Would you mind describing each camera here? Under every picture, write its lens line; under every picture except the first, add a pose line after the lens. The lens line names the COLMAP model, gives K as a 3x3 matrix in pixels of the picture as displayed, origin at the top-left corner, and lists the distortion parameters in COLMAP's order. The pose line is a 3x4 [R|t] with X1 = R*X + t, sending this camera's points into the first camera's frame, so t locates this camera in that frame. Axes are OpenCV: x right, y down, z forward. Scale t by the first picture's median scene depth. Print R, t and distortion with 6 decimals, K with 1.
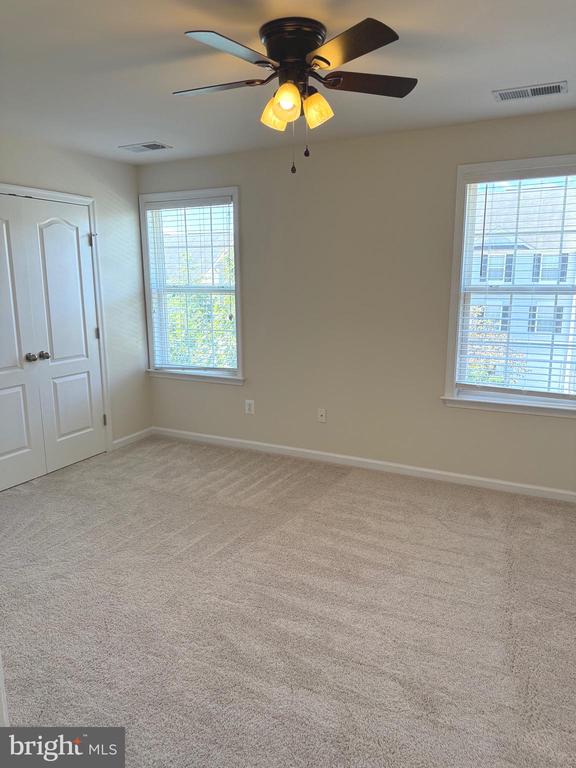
lens RADIAL K [[544.9, 0, 288.0], [0, 544.9, 378.8], [0, 0, 1]] dist [0.058551, -0.075836]
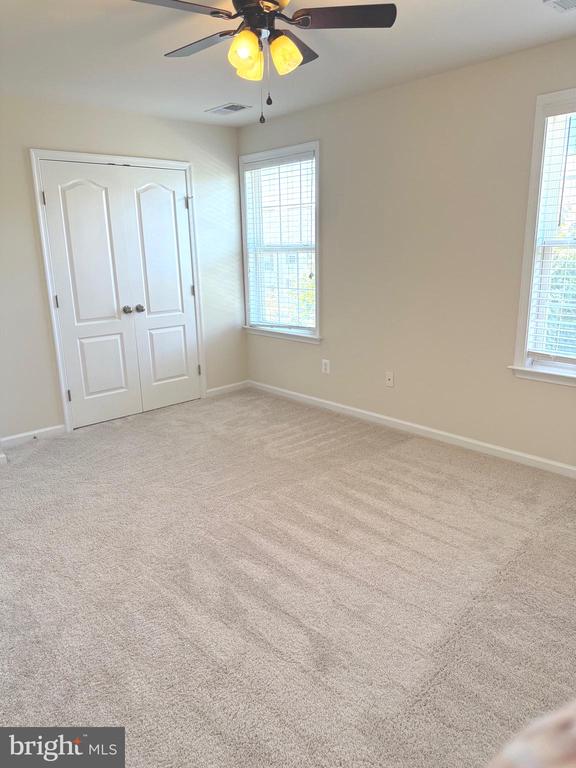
lens RADIAL K [[544.9, 0, 285.7], [0, 544.9, 381.2], [0, 0, 1]] dist [0.058551, -0.075836]
pose [[0.937490, 0.071418, -0.340605, 0.240688], [-0.047879, 0.995878, 0.077034, 0.005995], [0.344702, -0.055911, 0.937046, 0.036751]]
